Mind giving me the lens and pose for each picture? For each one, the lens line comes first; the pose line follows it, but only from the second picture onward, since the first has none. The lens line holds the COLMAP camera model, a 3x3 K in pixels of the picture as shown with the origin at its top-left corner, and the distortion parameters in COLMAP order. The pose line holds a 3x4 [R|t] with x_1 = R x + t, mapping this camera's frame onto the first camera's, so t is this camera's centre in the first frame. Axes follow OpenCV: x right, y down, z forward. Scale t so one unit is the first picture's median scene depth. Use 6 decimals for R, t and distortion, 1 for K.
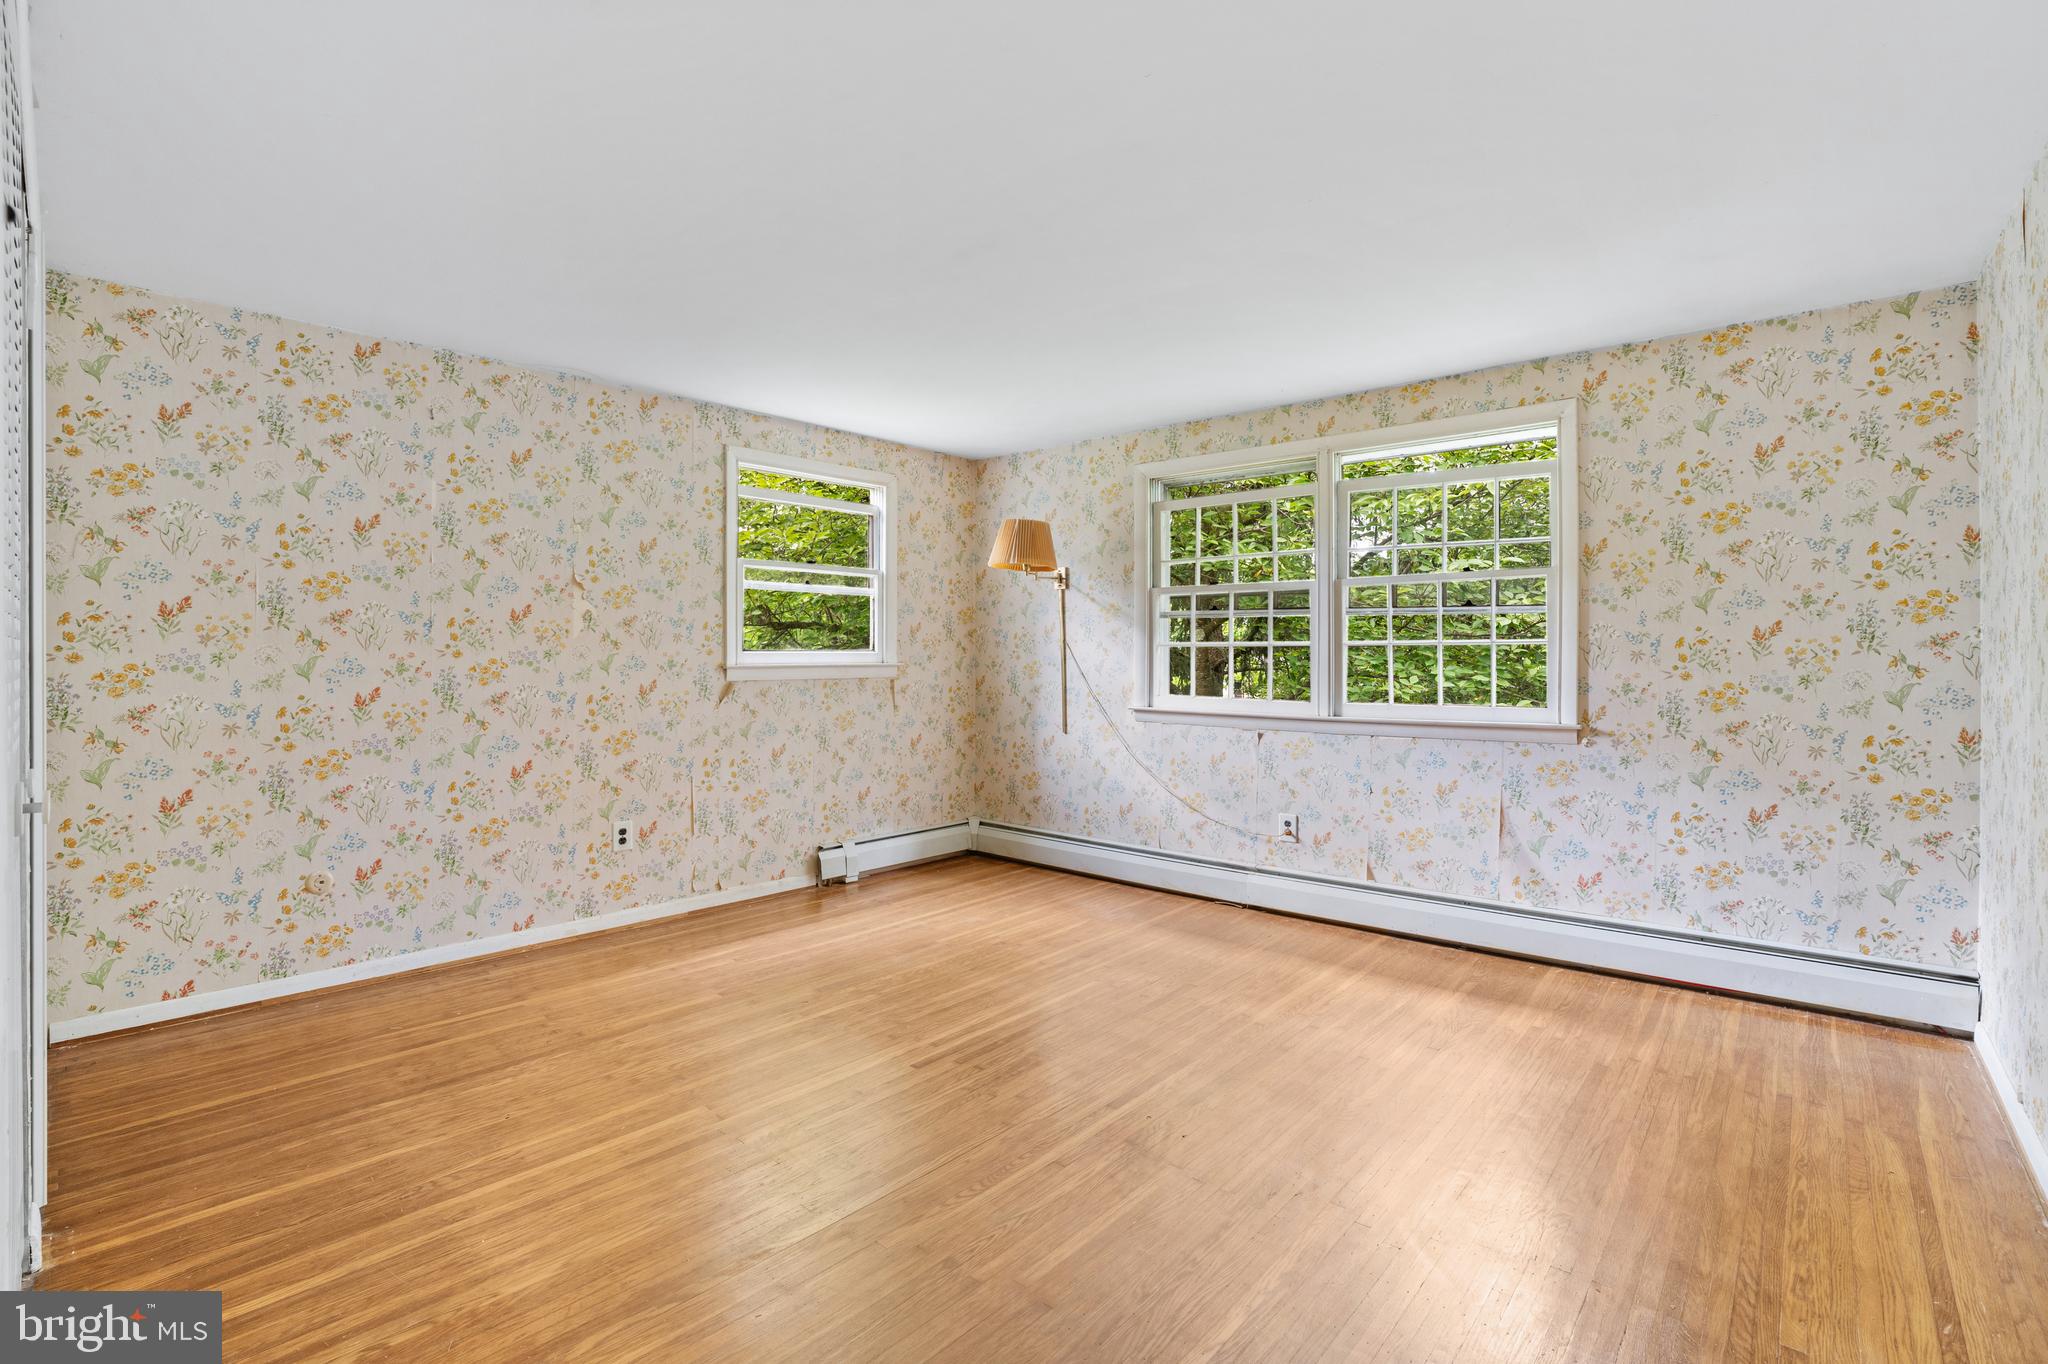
lens RADIAL K [[949.8, 0, 1024.7], [0, 949.8, 670.7], [0, 0, 1]] dist [-0.037073, 0.001551]
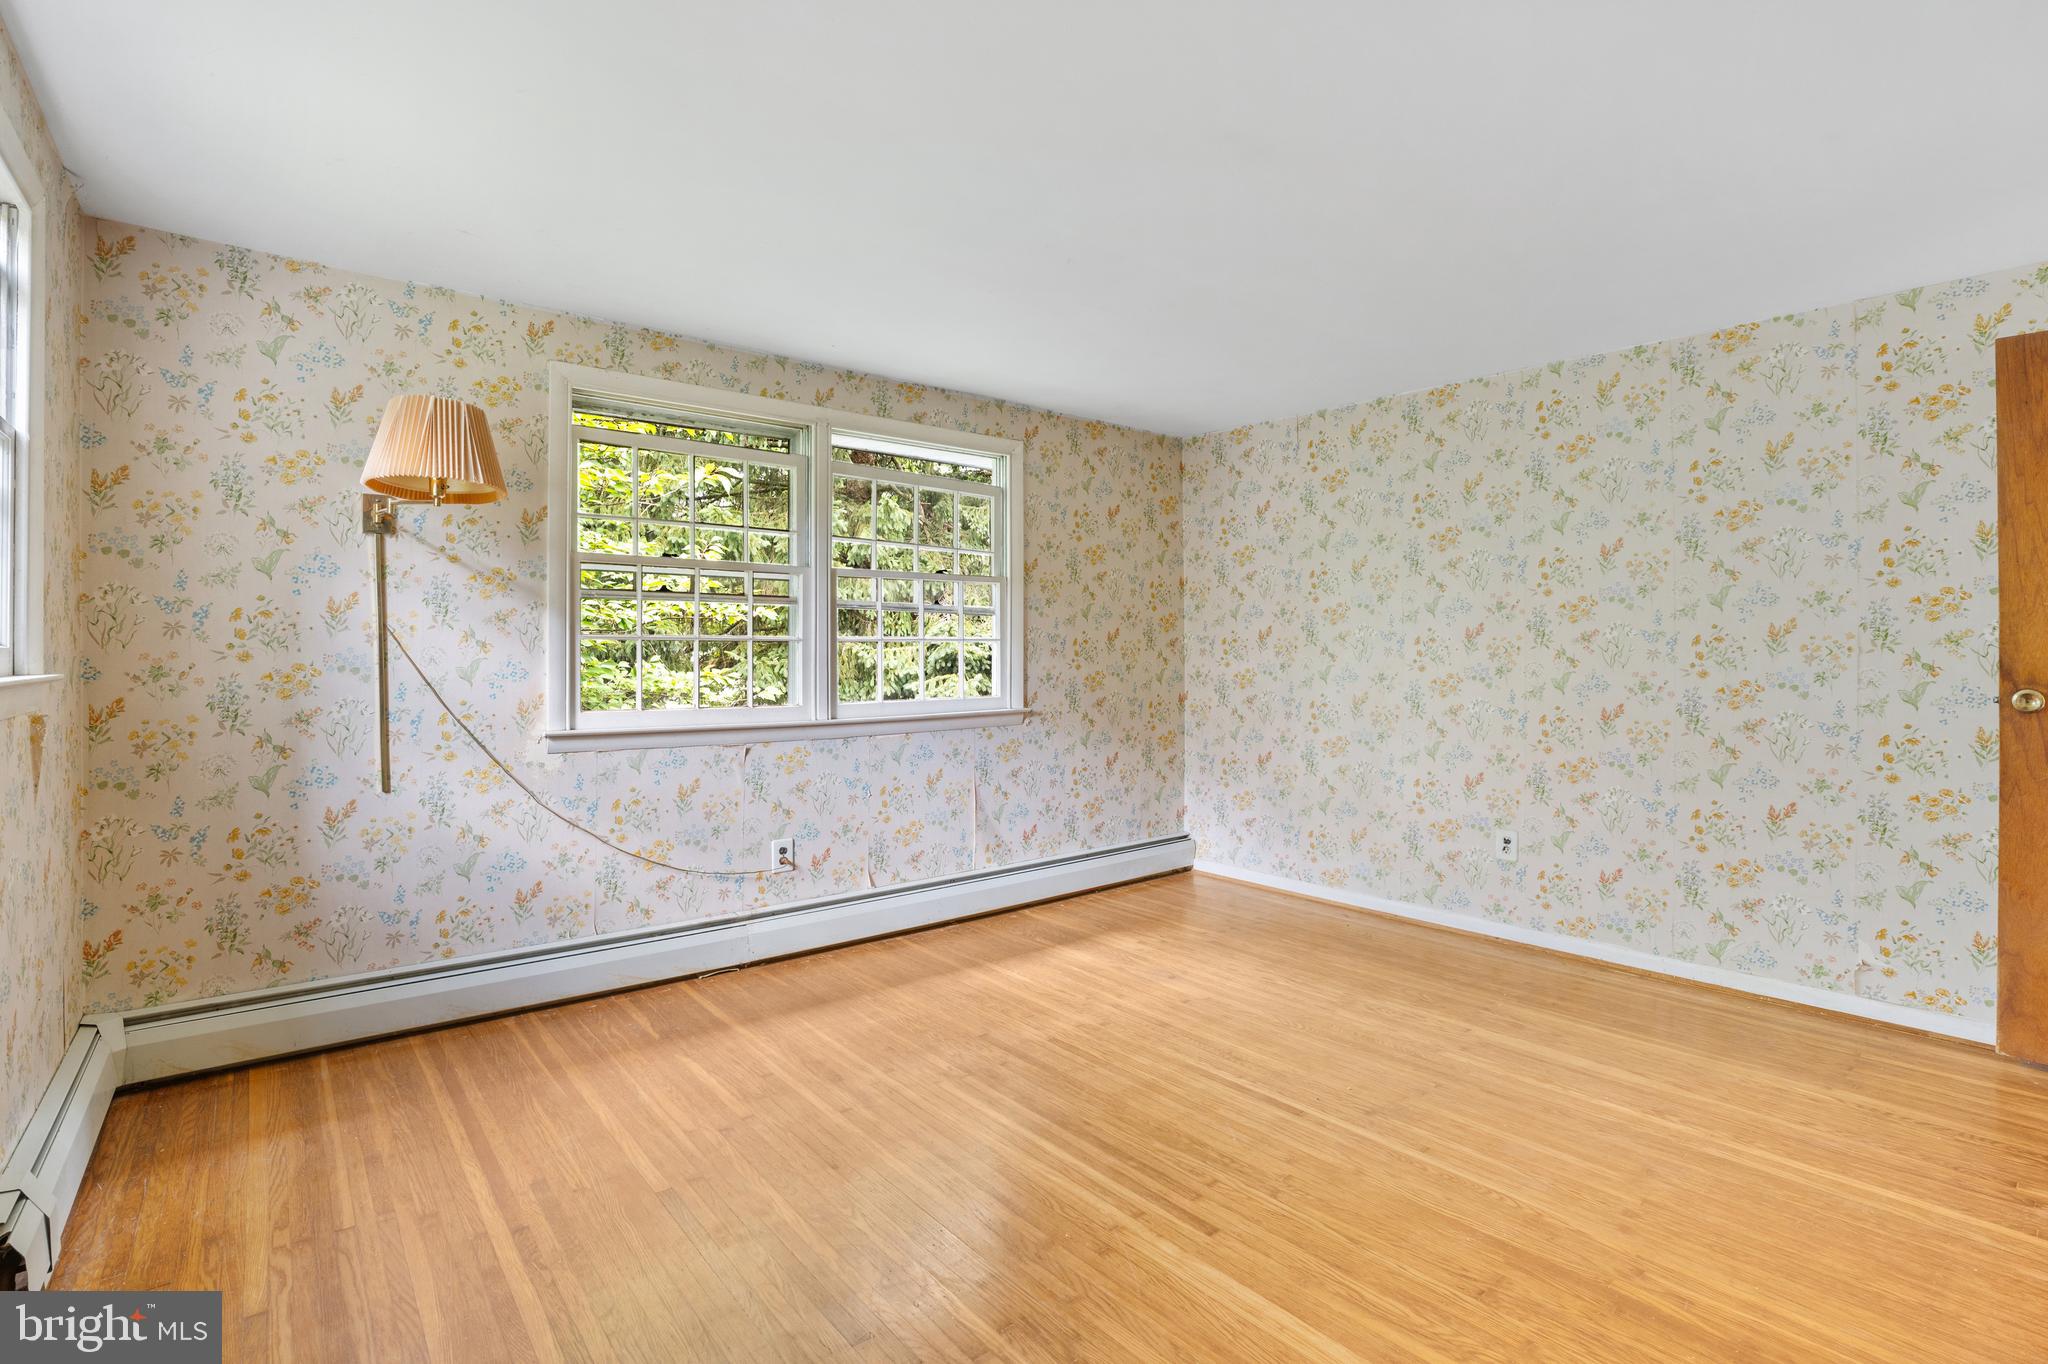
lens RADIAL K [[949.8, 0, 1025.7], [0, 949.8, 666.0], [0, 0, 1]] dist [-0.037073, 0.001551]
pose [[0.172092, -0.012113, 0.985006, -0.534964], [0.019605, 0.999768, 0.008869, -0.007132], [-0.984886, 0.017784, 0.172289, 0.658892]]
